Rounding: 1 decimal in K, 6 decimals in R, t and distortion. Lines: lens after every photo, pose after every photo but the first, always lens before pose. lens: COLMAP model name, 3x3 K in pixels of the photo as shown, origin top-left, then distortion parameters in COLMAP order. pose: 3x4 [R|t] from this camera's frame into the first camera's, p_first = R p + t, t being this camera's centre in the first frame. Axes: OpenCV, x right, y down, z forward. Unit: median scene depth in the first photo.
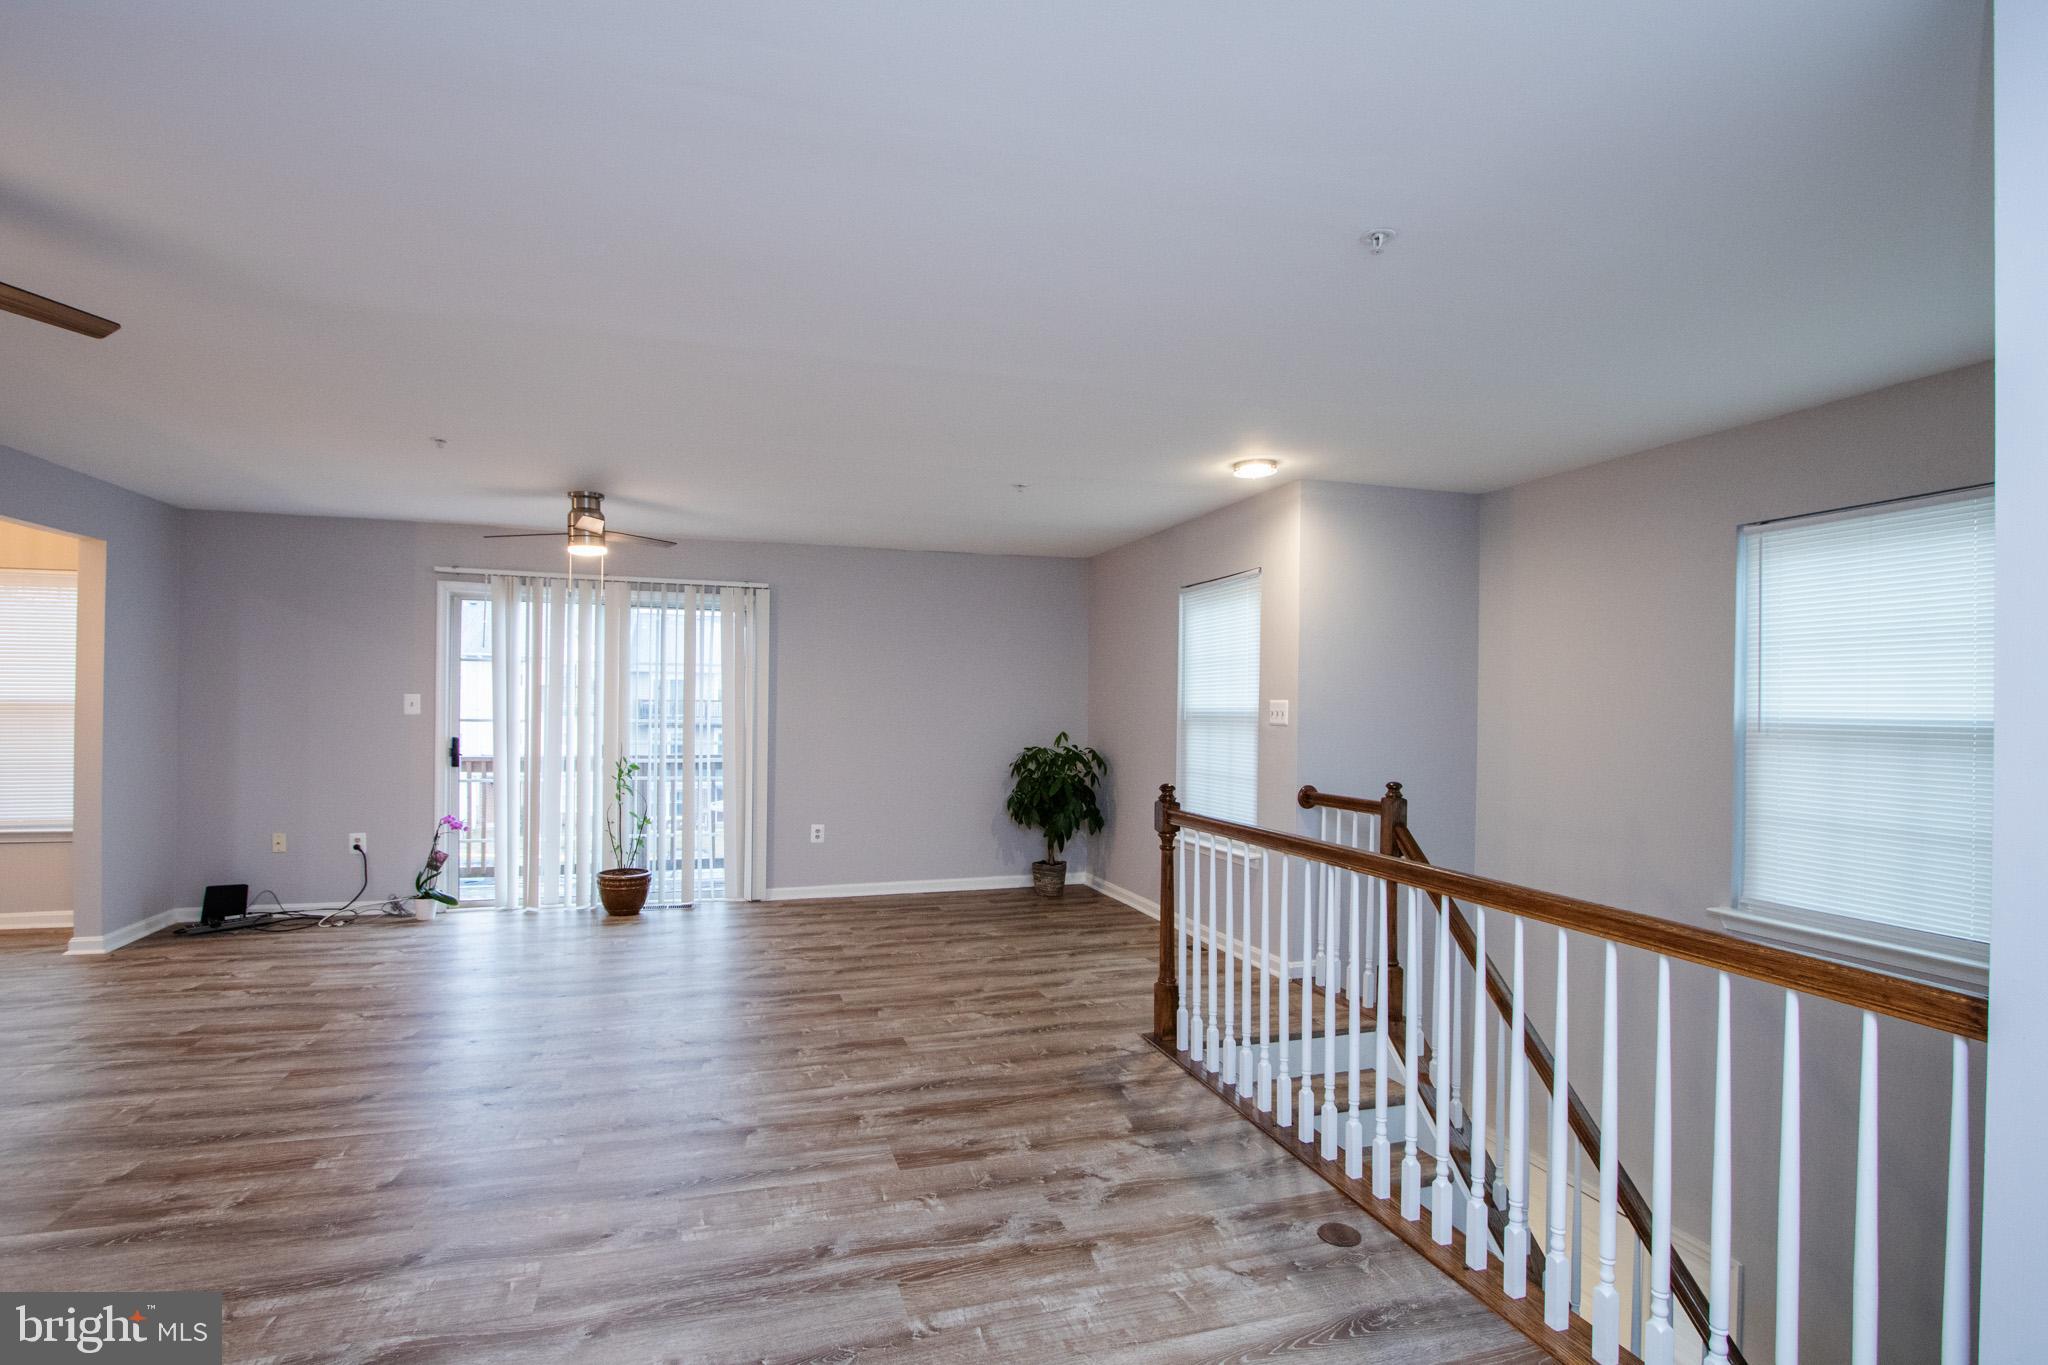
lens RADIAL K [[947.1, 0, 1024.0], [0, 947.1, 682.5], [0, 0, 1]] dist [-0.016027, -0.000036]
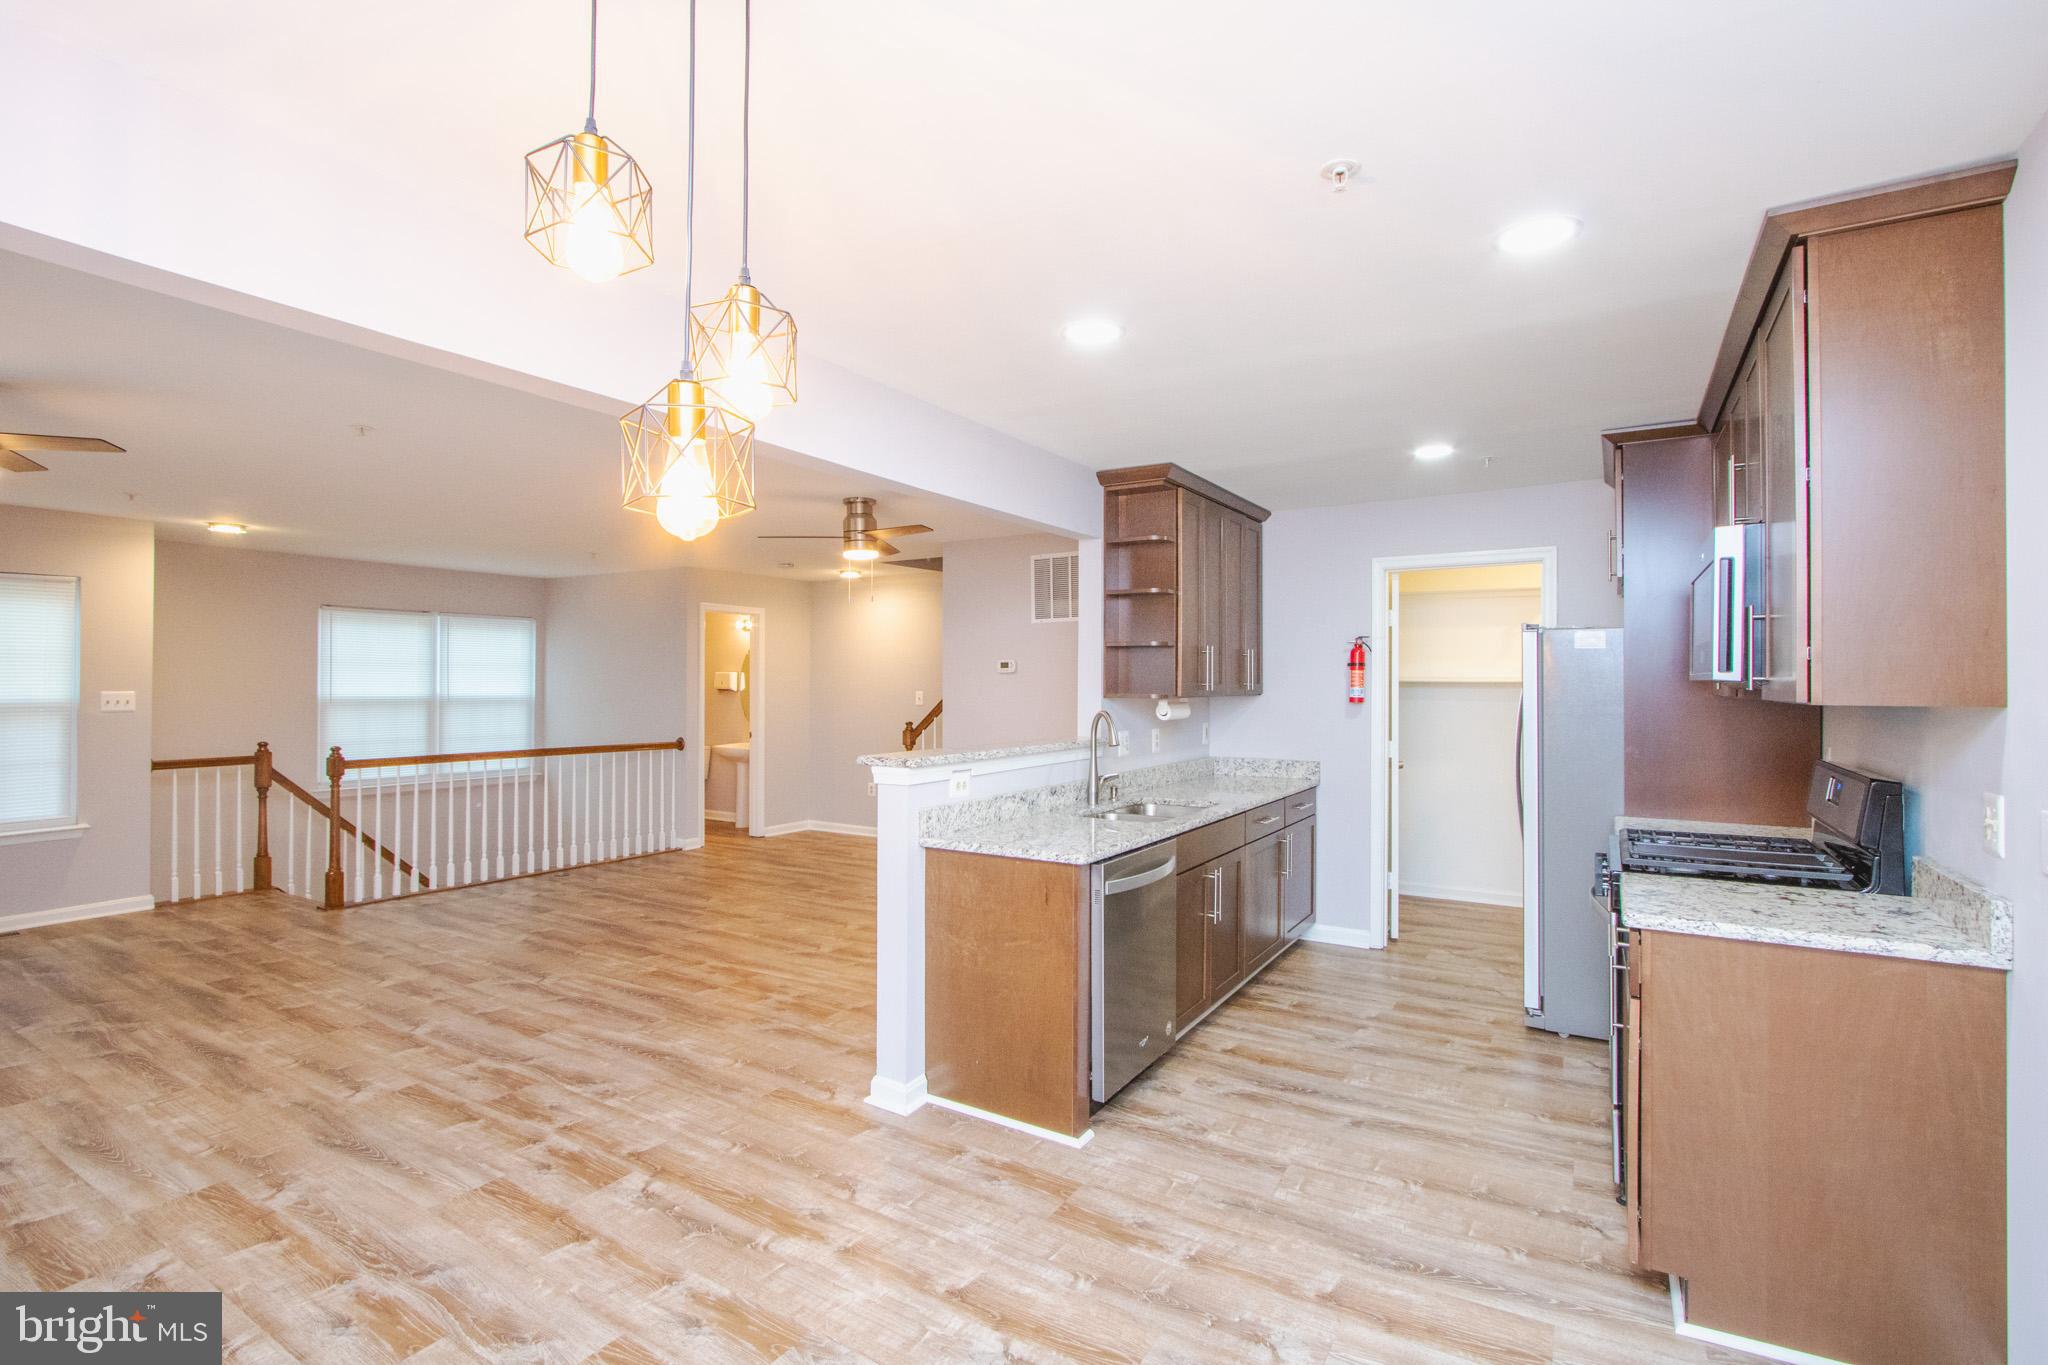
lens RADIAL K [[947.1, 0, 1024.0], [0, 947.1, 682.5], [0, 0, 1]] dist [-0.016027, -0.000036]
pose [[-0.638327, -0.013345, 0.769649, -2.123762], [-0.032748, 0.999415, -0.009832, -0.027232], [-0.769068, -0.031481, -0.638391, 1.337808]]
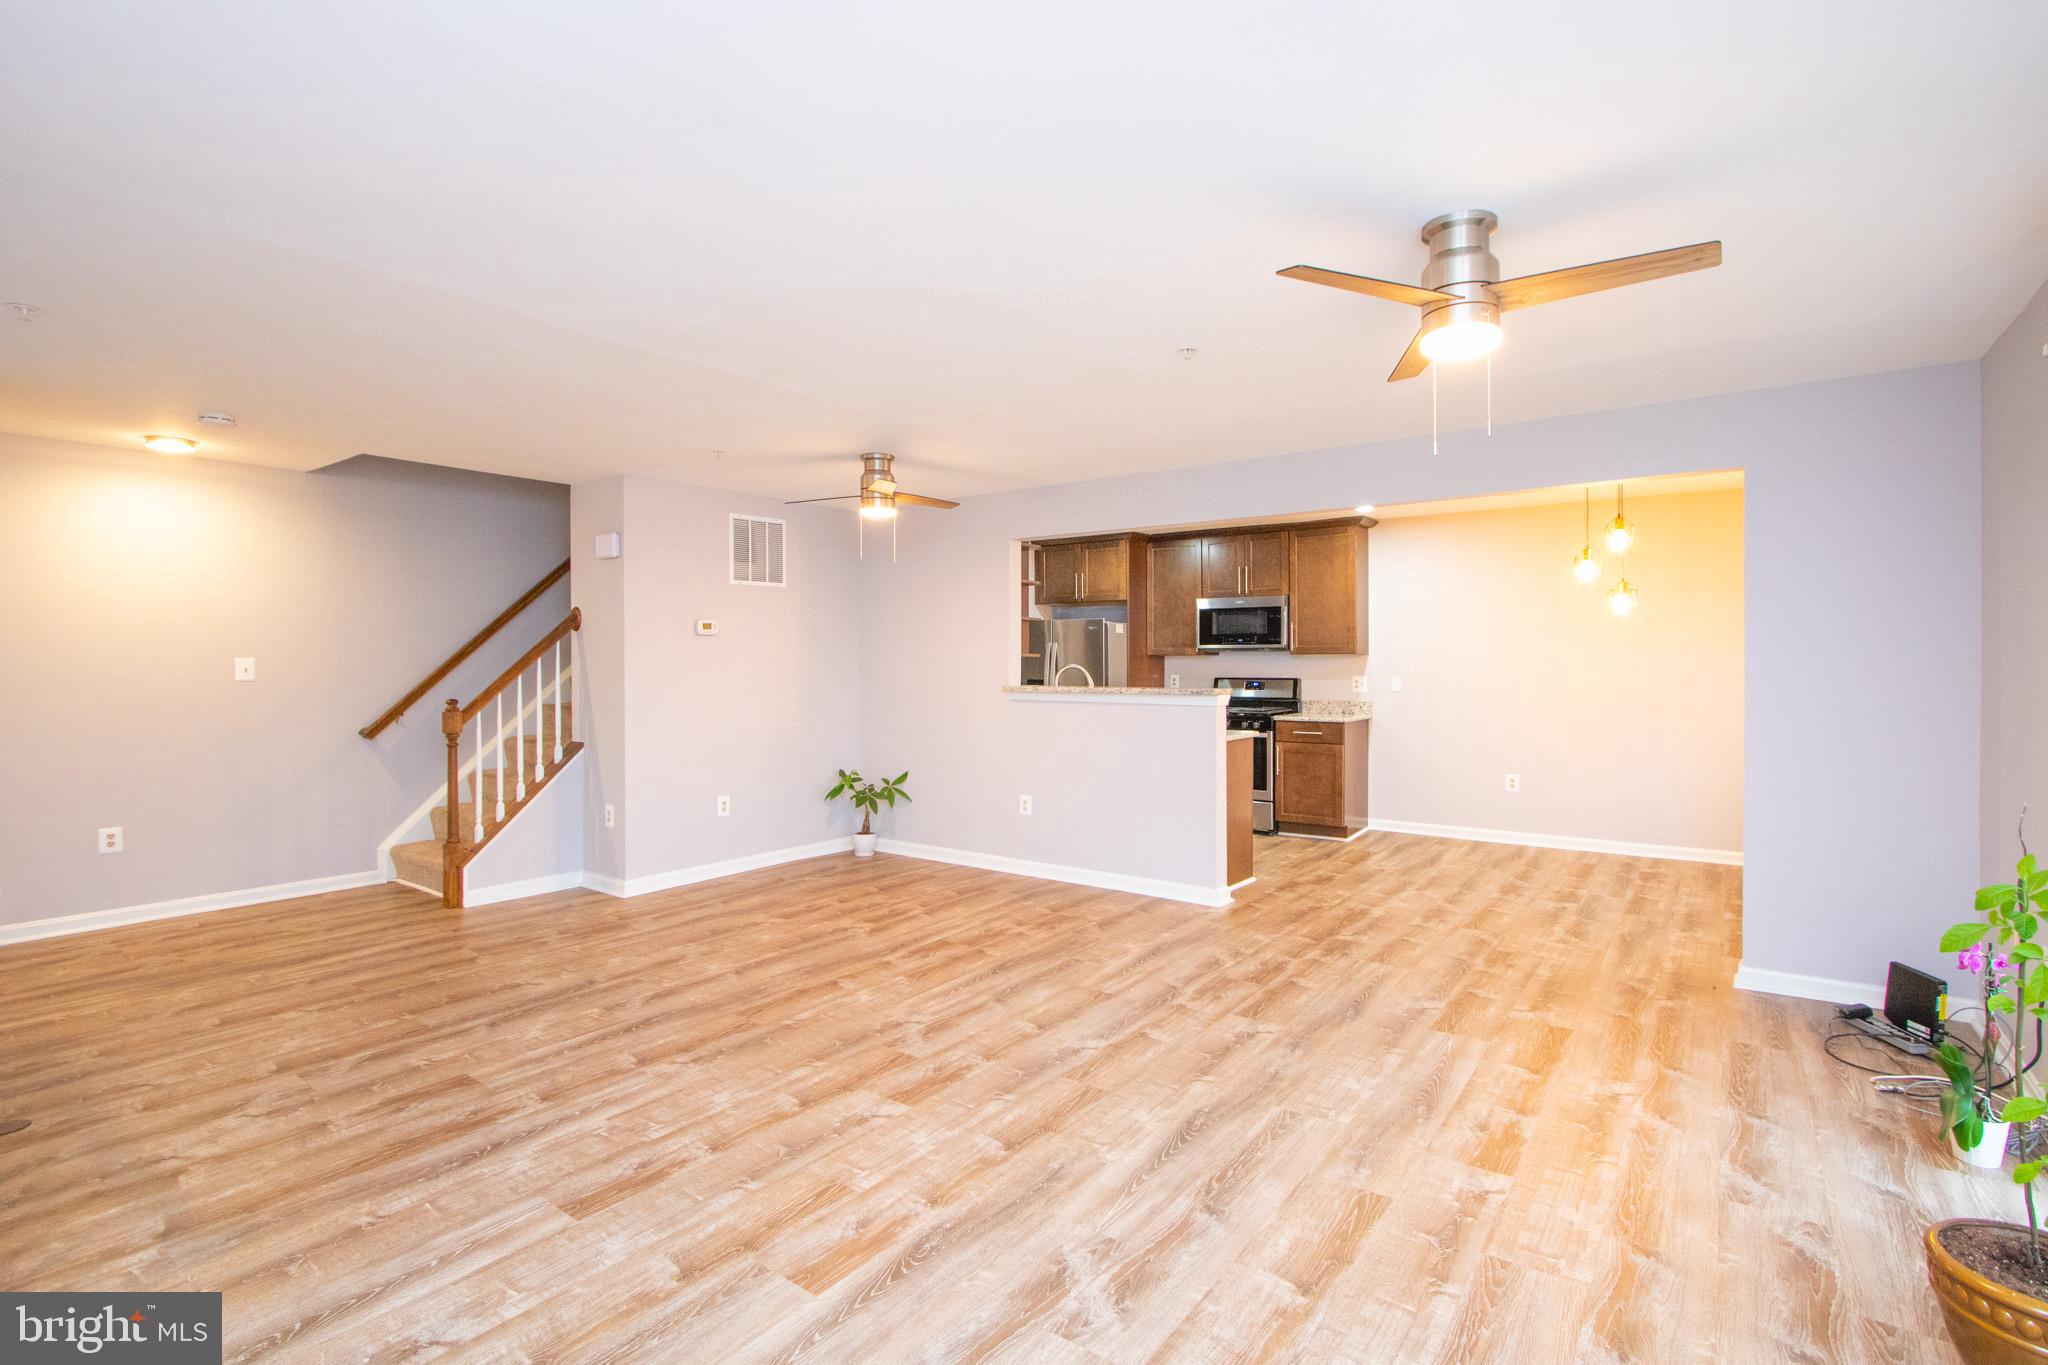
lens RADIAL K [[984.3, 0, 1026.6], [0, 984.3, 673.2], [0, 0, 1]] dist [-0.017916, 0.000722]
pose [[-0.817151, -0.004585, -0.576405, -0.002167], [0.006879, 0.999820, -0.017705, 0.045508], [0.576382, -0.018433, -0.816972, 1.999618]]
